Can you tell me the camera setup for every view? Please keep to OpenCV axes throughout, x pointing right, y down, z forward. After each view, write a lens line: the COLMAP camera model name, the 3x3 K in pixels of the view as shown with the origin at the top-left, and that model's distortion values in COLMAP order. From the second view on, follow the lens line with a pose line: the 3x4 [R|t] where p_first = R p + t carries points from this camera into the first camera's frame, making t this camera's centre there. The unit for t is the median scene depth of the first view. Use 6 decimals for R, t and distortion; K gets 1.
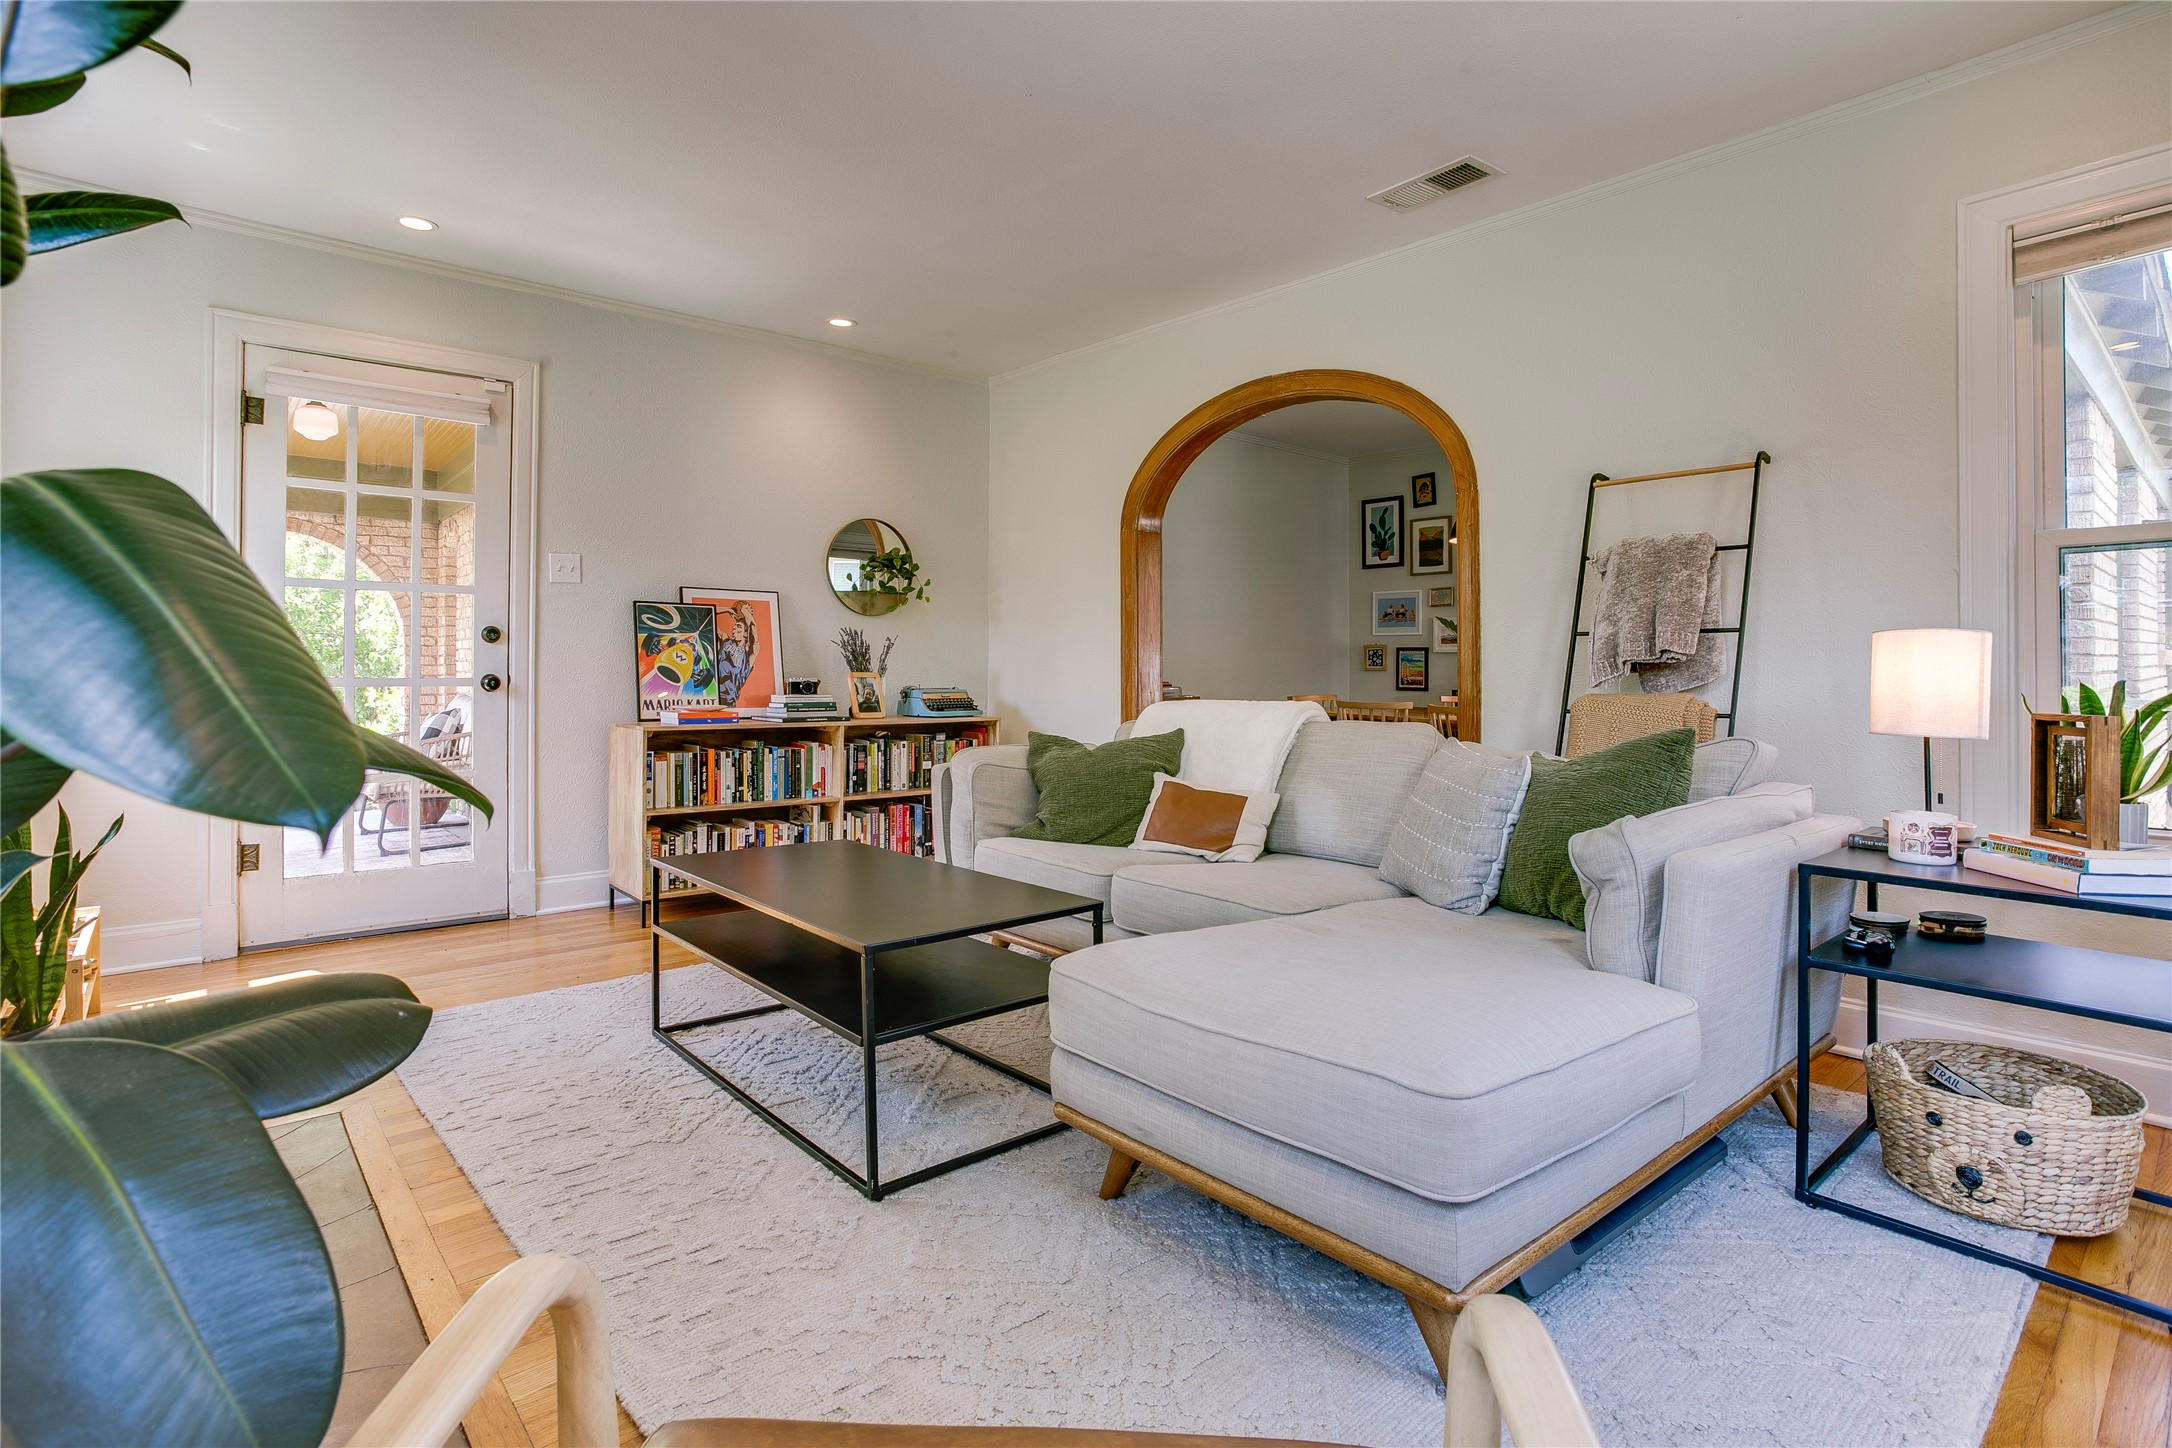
lens RADIAL K [[1070.1, 0, 1079.2], [0, 1070.1, 637.5], [0, 0, 1]] dist [-0.037365, 0.032704]
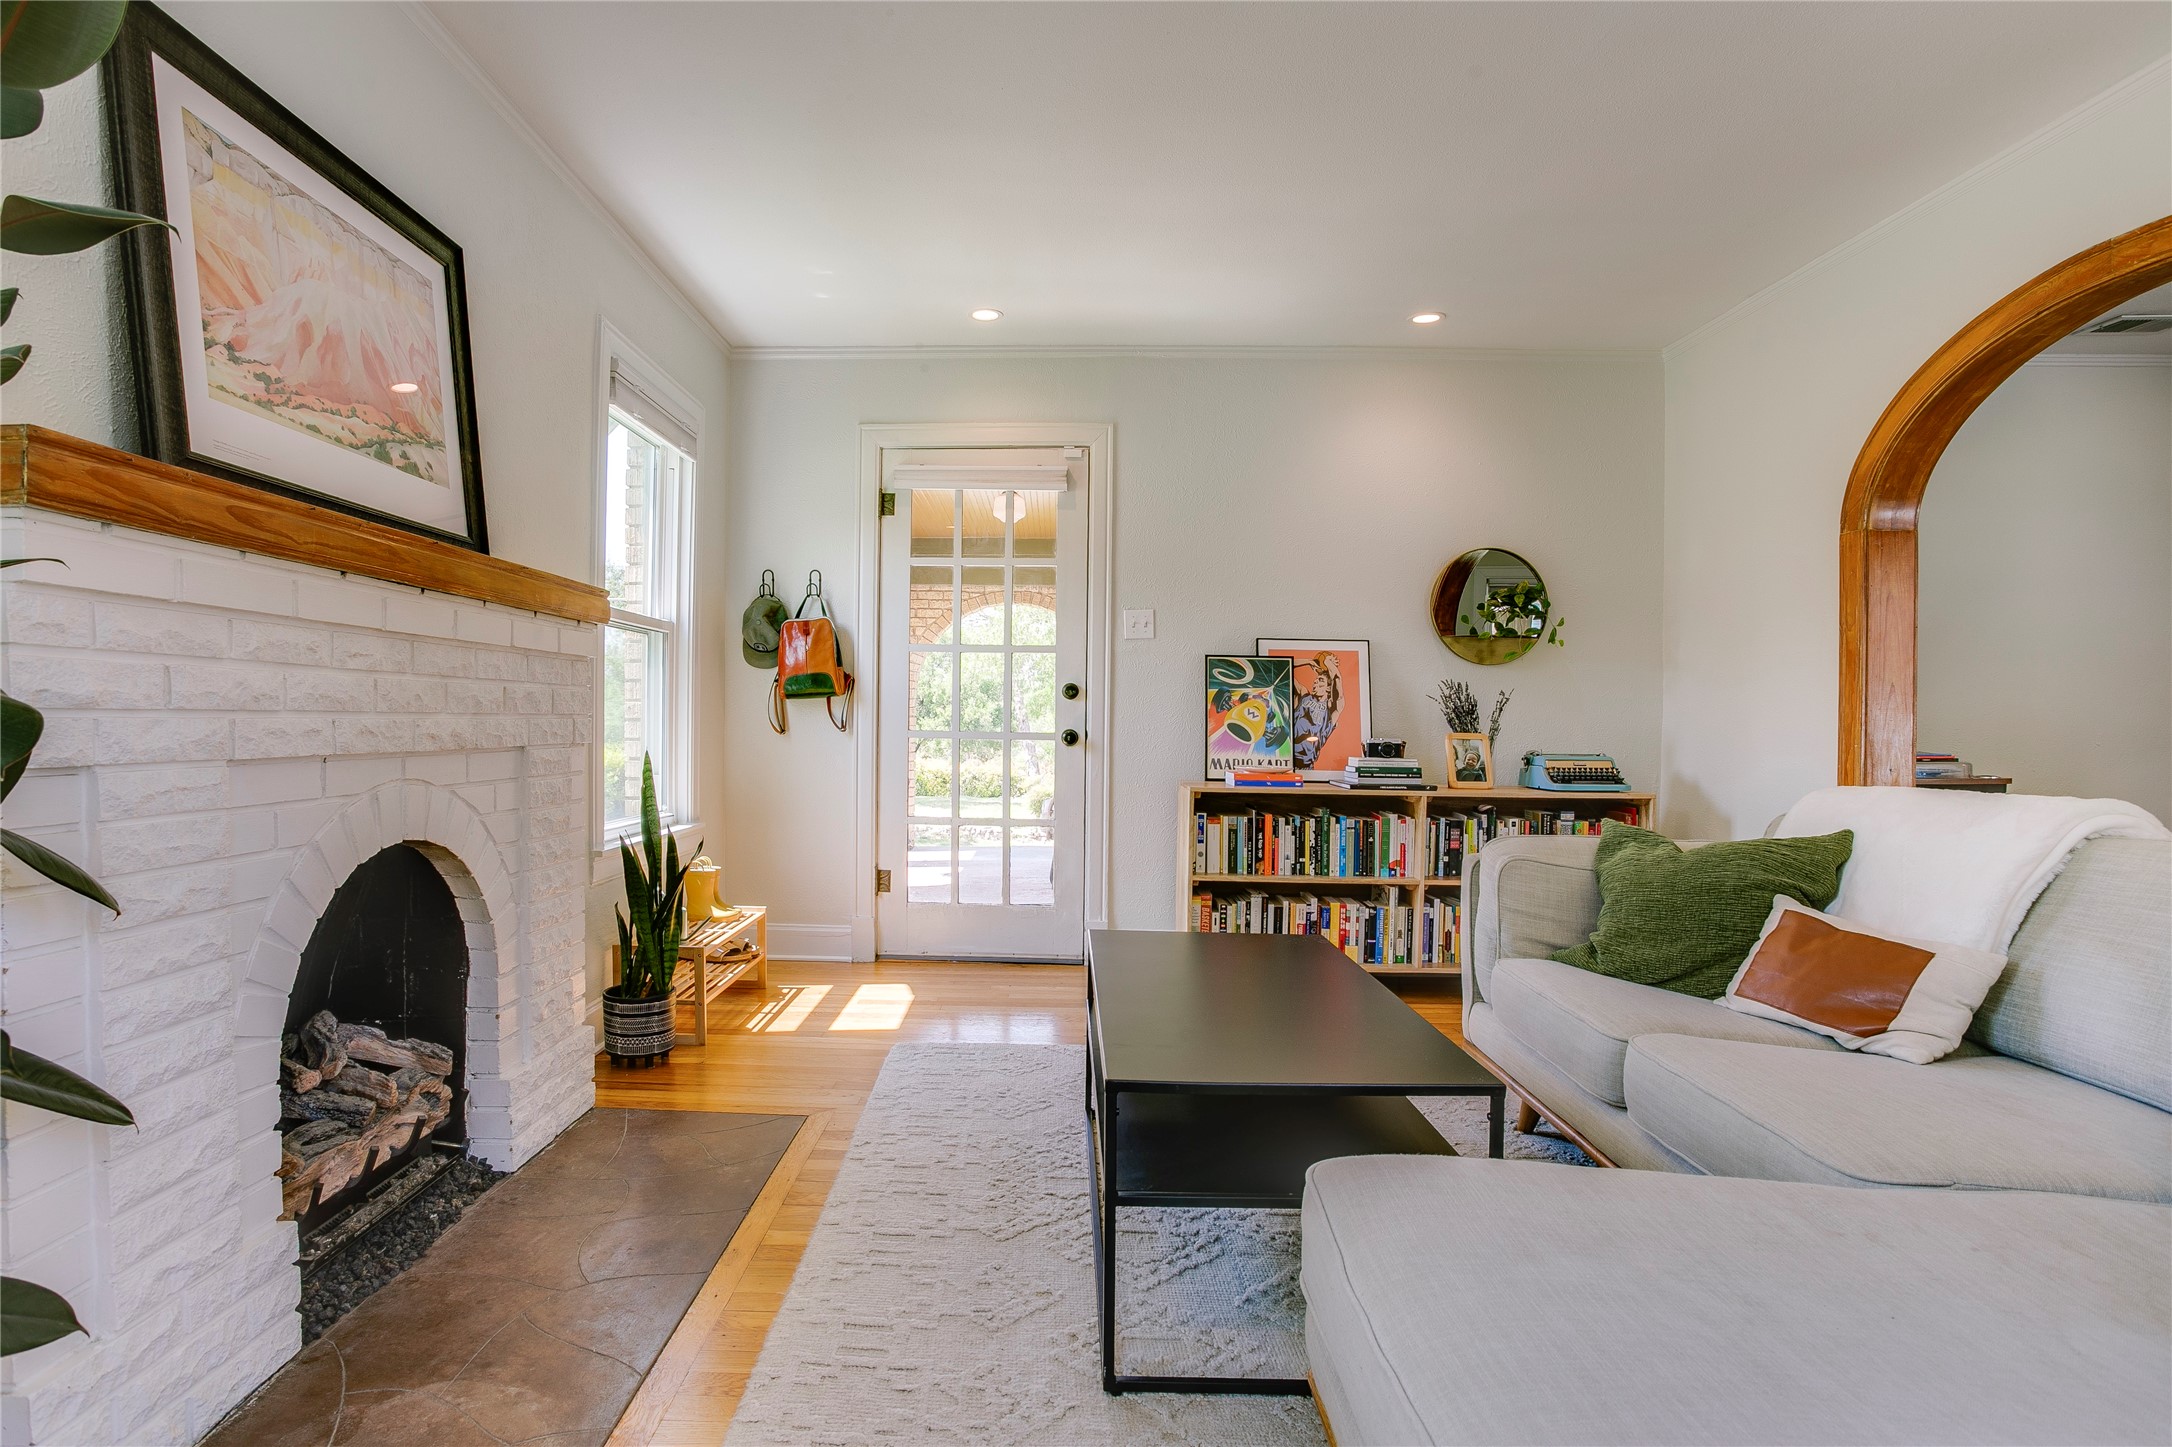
lens RADIAL K [[1101.2, 0, 1073.7], [0, 1101.2, 709.3], [0, 0, 1]] dist [-0.067869, 0.037122]
pose [[0.739548, 0.003211, -0.673096, 0.161591], [0.008117, 0.999873, 0.013688, -0.000029], [0.673055, -0.015586, 0.739428, 0.184313]]
